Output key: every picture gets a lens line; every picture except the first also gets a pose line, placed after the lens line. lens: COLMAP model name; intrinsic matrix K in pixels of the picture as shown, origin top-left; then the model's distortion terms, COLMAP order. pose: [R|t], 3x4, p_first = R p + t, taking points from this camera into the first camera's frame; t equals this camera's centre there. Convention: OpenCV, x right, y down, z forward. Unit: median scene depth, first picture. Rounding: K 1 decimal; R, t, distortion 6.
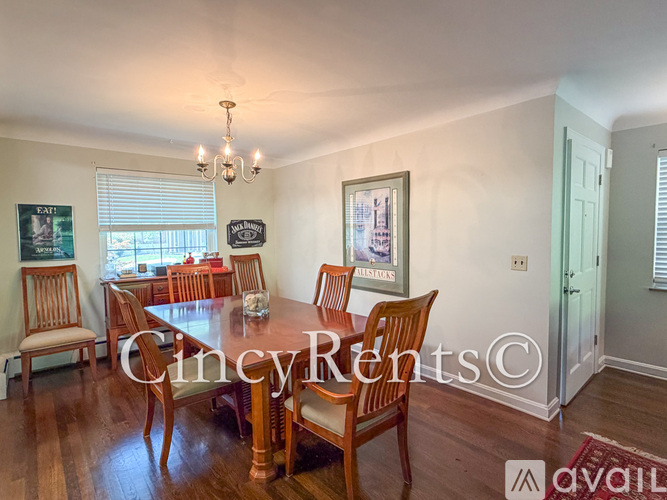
lens RADIAL K [[354.4, 0, 332.8], [0, 354.4, 251.0], [0, 0, 1]] dist [0.005060, 0.000160]
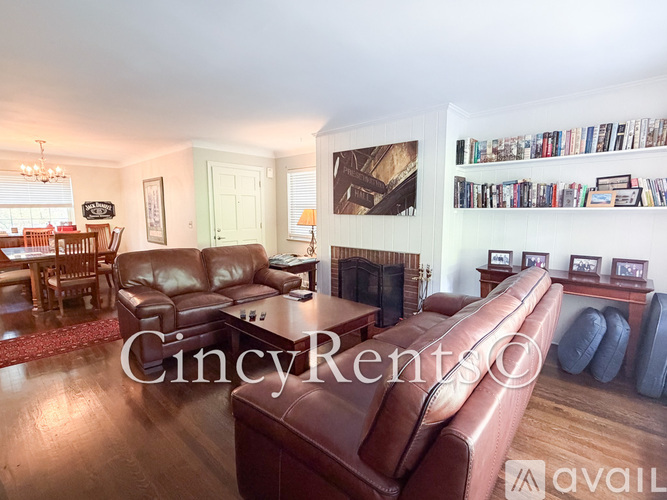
lens RADIAL K [[326.6, 0, 334.3], [0, 326.6, 249.2], [0, 0, 1]] dist [-0.000813, -0.000044]
pose [[0.992810, -0.003981, 0.119636, 0.639950], [-0.002740, 0.998429, 0.055968, 0.039911], [-0.119670, -0.055893, 0.991239, -0.585030]]
